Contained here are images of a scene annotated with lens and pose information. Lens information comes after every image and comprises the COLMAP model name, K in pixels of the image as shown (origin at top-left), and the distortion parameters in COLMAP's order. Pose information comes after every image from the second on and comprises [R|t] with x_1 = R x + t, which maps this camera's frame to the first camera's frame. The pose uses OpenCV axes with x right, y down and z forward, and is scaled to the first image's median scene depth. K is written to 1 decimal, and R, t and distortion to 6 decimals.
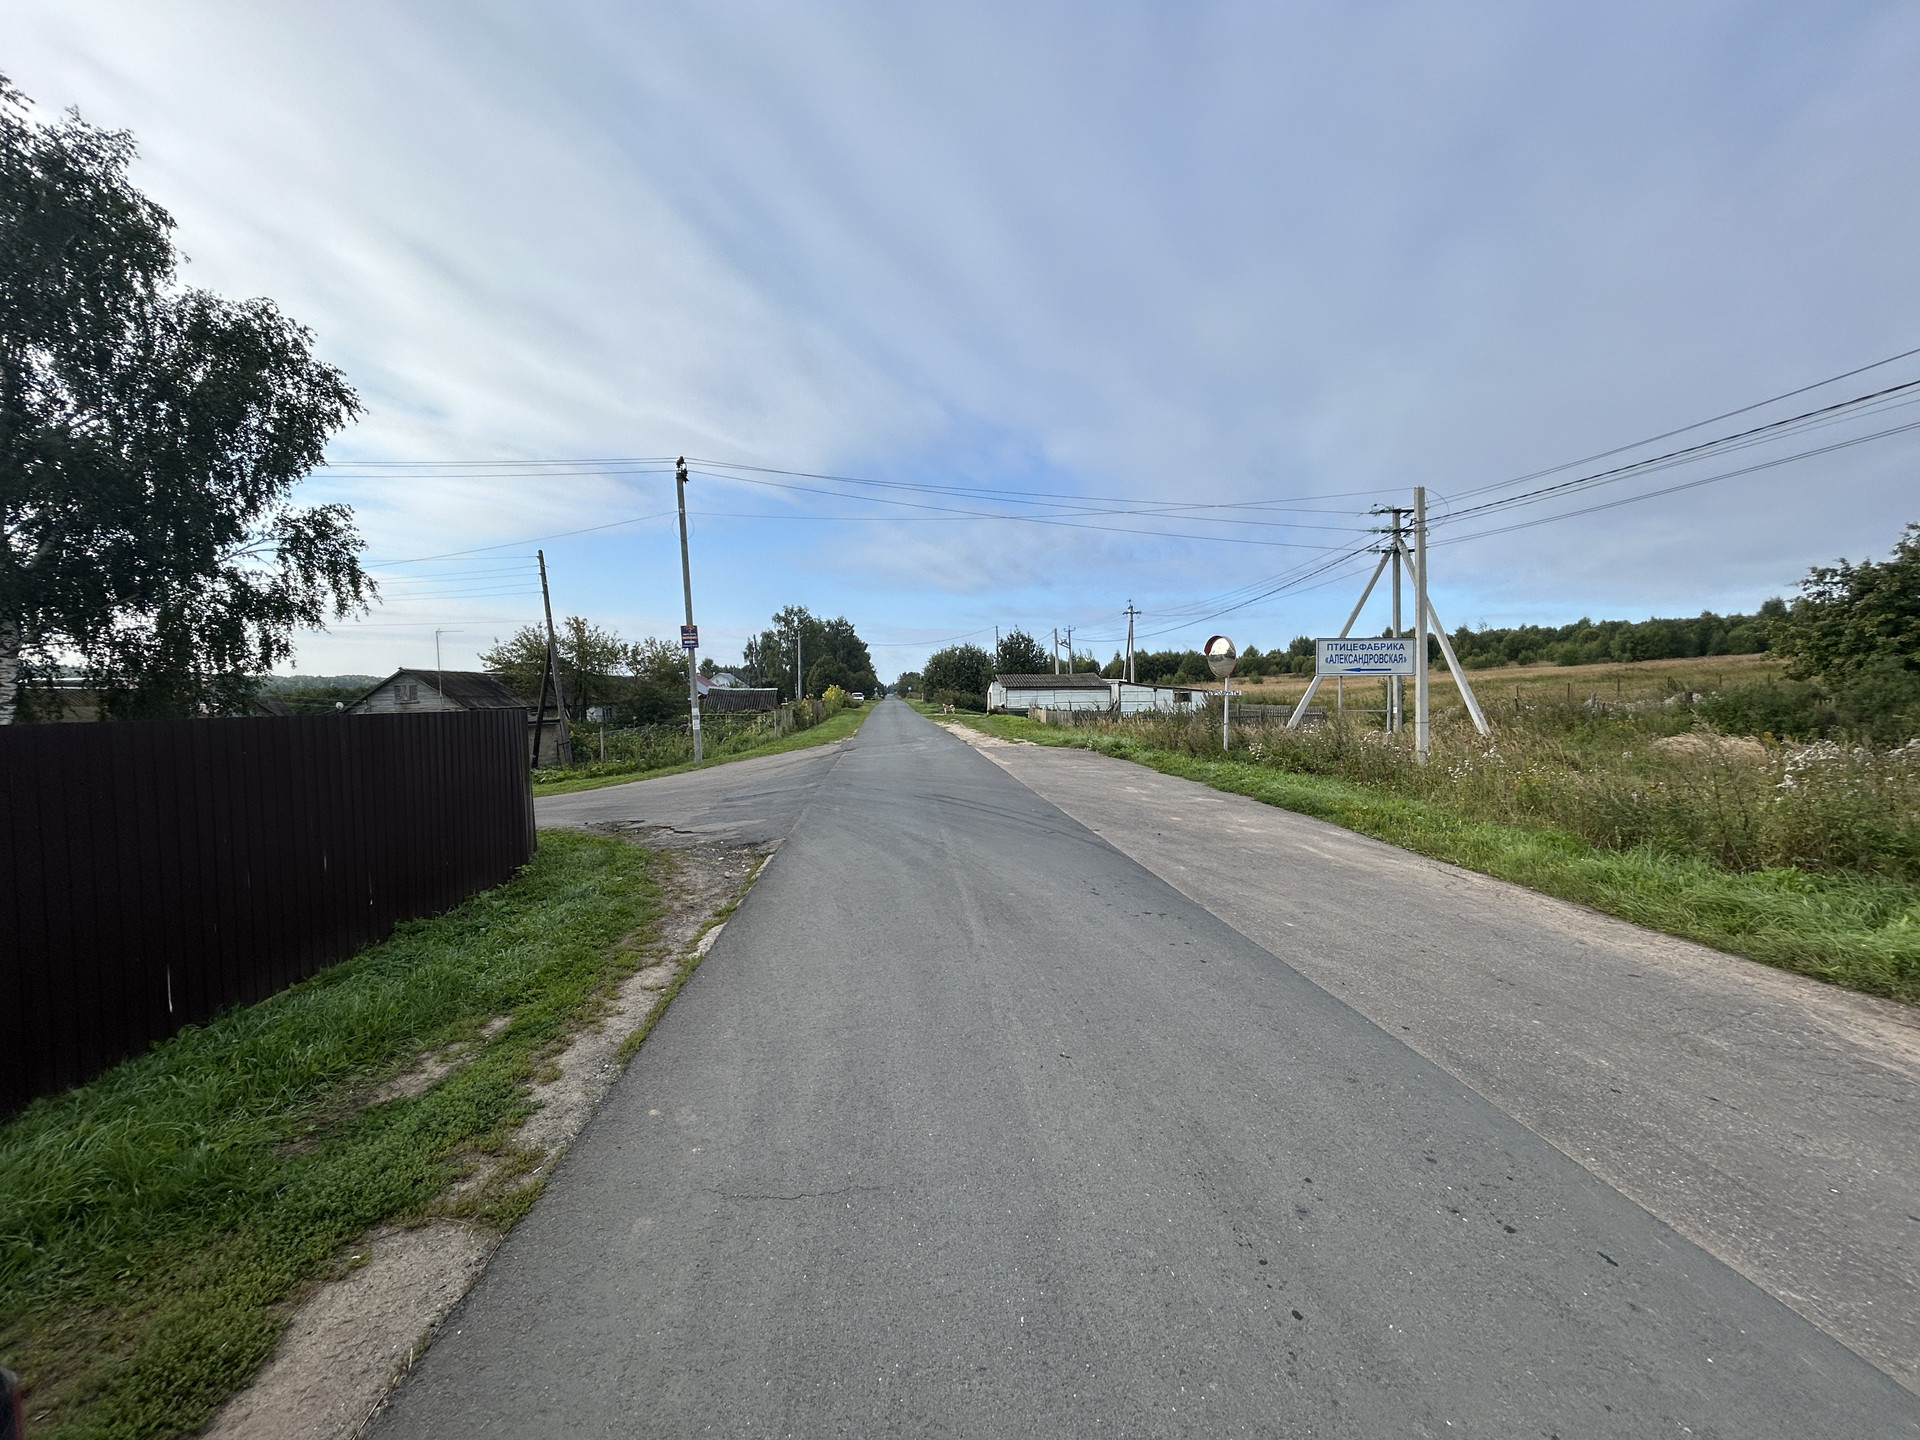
lens RADIAL K [[764.9, 0, 963.1], [0, 764.9, 706.0], [0, 0, 1]] dist [-0.000790, 0.000153]
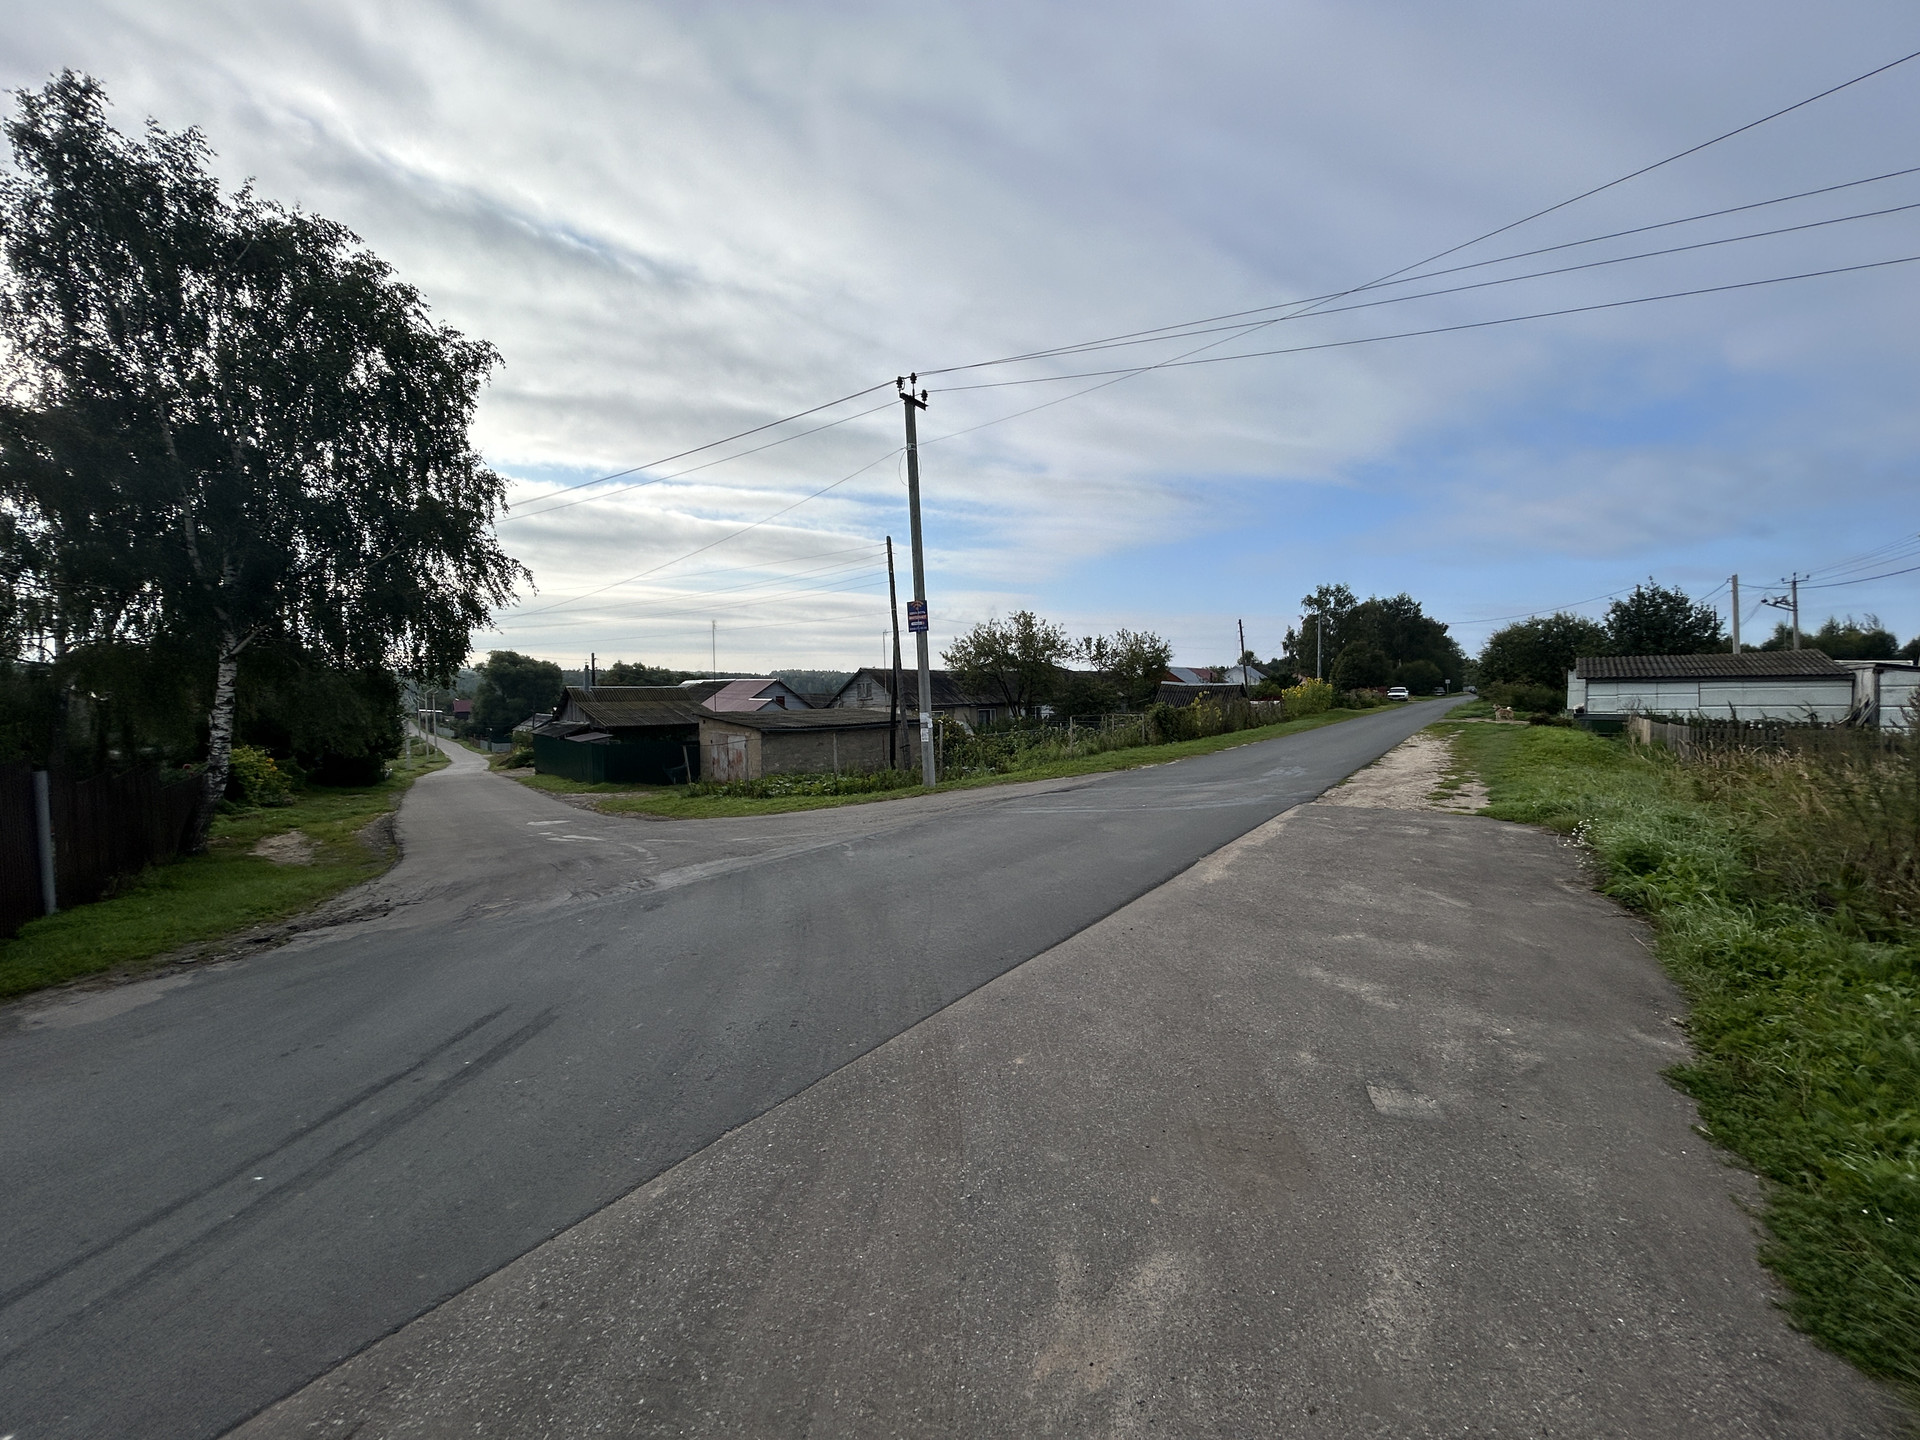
lens RADIAL K [[764.9, 0, 953.9], [0, 764.9, 712.6], [0, 0, 1]] dist [-0.000790, 0.000153]
pose [[0.750677, 0.018546, -0.660409, 0.063655], [-0.007617, 0.999782, 0.019419, -0.004624], [0.660626, -0.009547, 0.750655, 0.184053]]
